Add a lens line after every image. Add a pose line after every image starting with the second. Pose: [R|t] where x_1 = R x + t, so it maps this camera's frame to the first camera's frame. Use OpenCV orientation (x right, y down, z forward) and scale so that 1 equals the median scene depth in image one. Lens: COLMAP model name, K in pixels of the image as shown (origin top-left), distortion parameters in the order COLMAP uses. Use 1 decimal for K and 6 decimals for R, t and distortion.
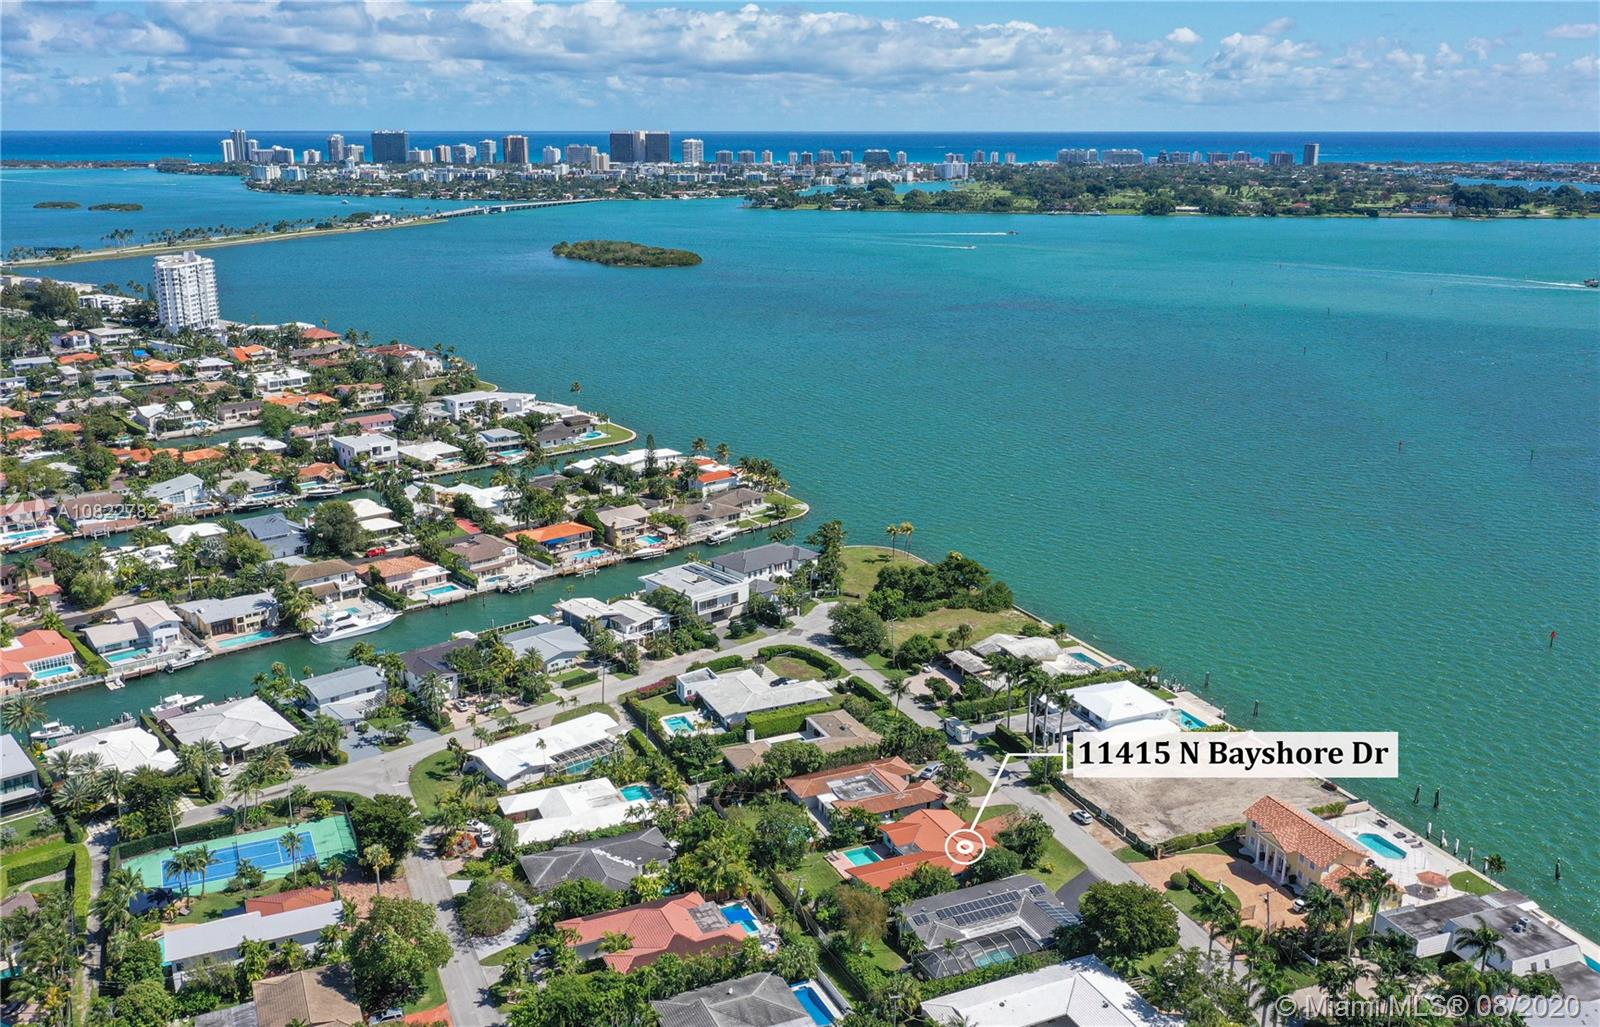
lens RADIAL K [[1376.3, 0, 799.2], [0, 1376.3, 517.5], [0, 0, 1]] dist [0.003663, 0.001556]
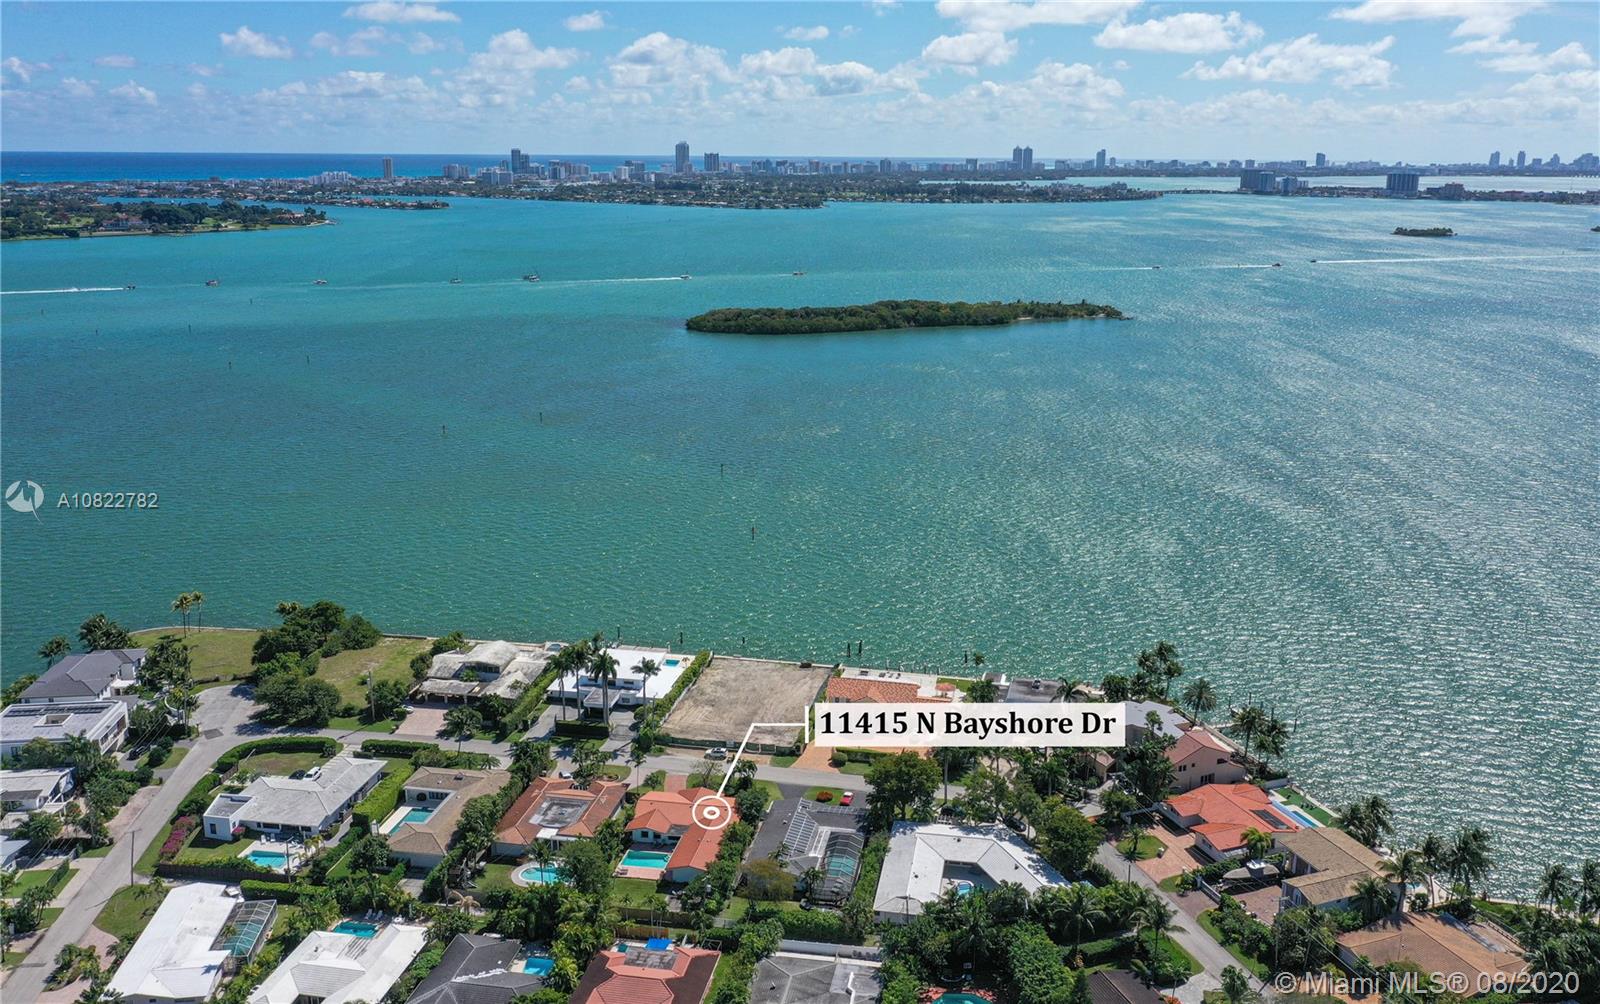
lens RADIAL K [[1296.1, 0, 799.3], [0, 1296.1, 498.1], [0, 0, 1]] dist [-0.002501, 0.000553]
pose [[0.546873, -0.212132, 0.809895, -0.443863], [0.221607, 0.969541, 0.104310, -0.065356], [-0.807354, 0.122434, 0.577226, 0.221785]]
